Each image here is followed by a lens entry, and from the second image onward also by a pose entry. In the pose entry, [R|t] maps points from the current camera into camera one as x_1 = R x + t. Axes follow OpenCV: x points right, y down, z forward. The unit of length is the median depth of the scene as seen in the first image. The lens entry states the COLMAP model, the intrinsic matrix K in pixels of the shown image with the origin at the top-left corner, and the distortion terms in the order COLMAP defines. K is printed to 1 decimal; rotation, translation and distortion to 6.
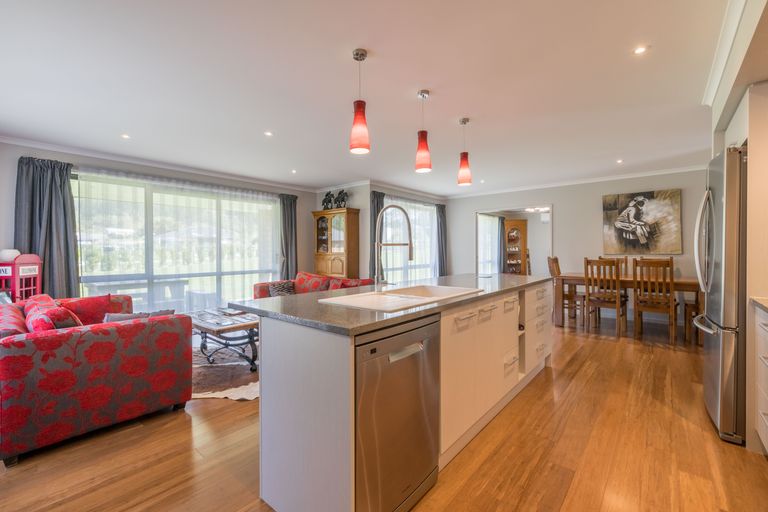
lens RADIAL K [[334.7, 0, 384.0], [0, 334.7, 256.0], [0, 0, 1]] dist [0.000453, 0.000341]
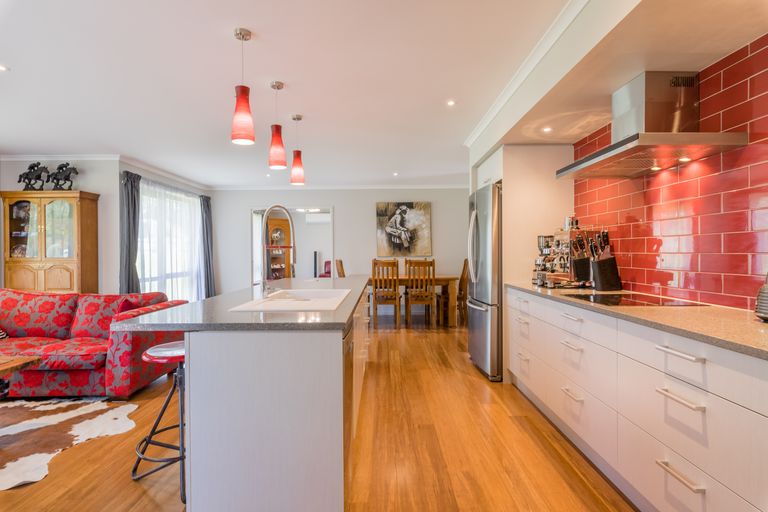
lens RADIAL K [[411.0, 0, 384.0], [0, 411.0, 256.0], [0, 0, 1]] dist [0.003657, 0.000319]
pose [[0.765112, -0.007741, 0.643850, -0.191504], [0.015214, 0.999866, -0.006059, 0.001468], [-0.643717, 0.014431, 0.765127, -0.030962]]
